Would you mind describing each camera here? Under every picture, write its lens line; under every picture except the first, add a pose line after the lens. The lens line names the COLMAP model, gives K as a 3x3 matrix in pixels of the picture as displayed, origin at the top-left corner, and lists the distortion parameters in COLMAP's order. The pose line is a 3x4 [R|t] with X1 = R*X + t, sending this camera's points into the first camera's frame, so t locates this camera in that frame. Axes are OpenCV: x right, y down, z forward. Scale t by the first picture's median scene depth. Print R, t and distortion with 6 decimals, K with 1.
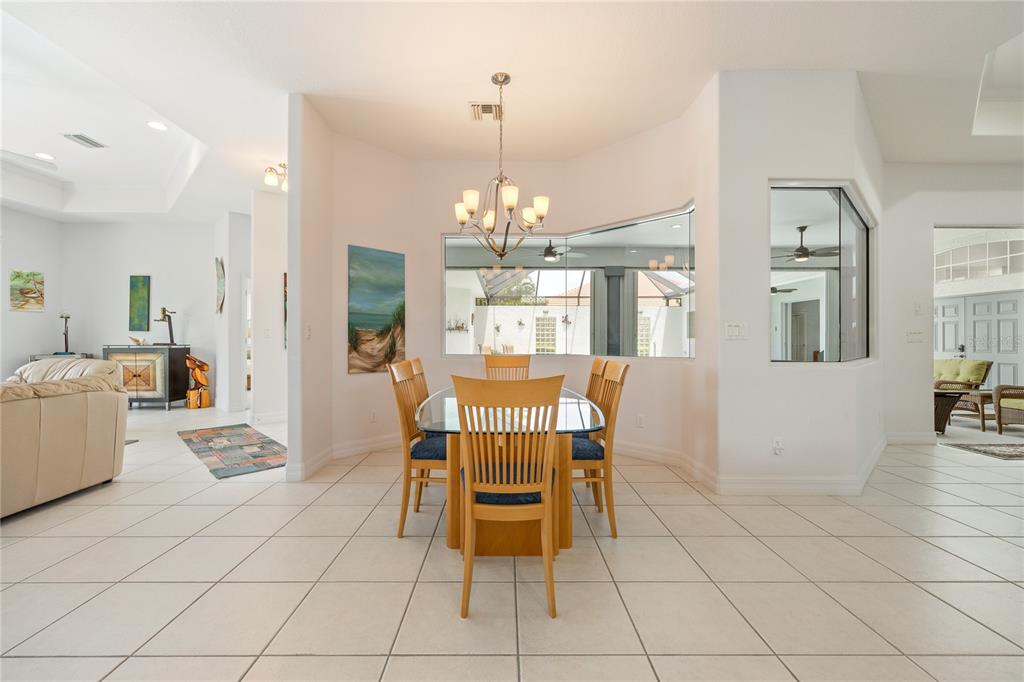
lens RADIAL K [[405.2, 0, 510.8], [0, 405.2, 338.0], [0, 0, 1]] dist [0.002056, 0.000197]
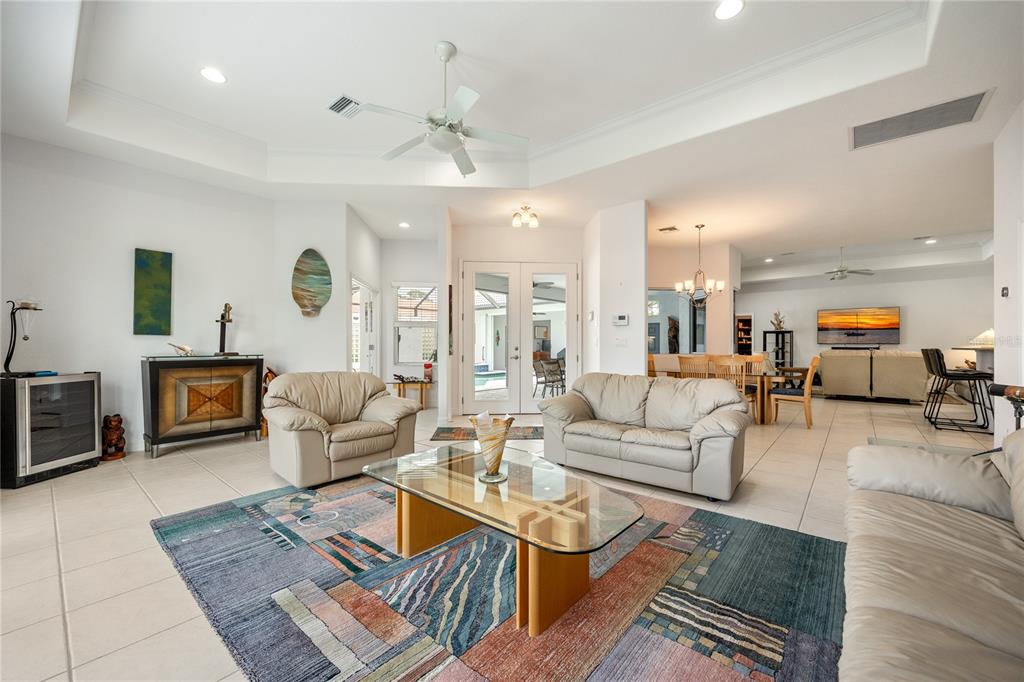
lens RADIAL K [[405.2, 0, 506.7], [0, 405.2, 345.6], [0, 0, 1]] dist [0.002056, 0.000197]
pose [[0.671147, -0.003550, 0.741315, -0.489314], [-0.002651, 0.999971, 0.007188, -0.002772], [-0.741319, -0.006790, 0.671118, 0.064199]]
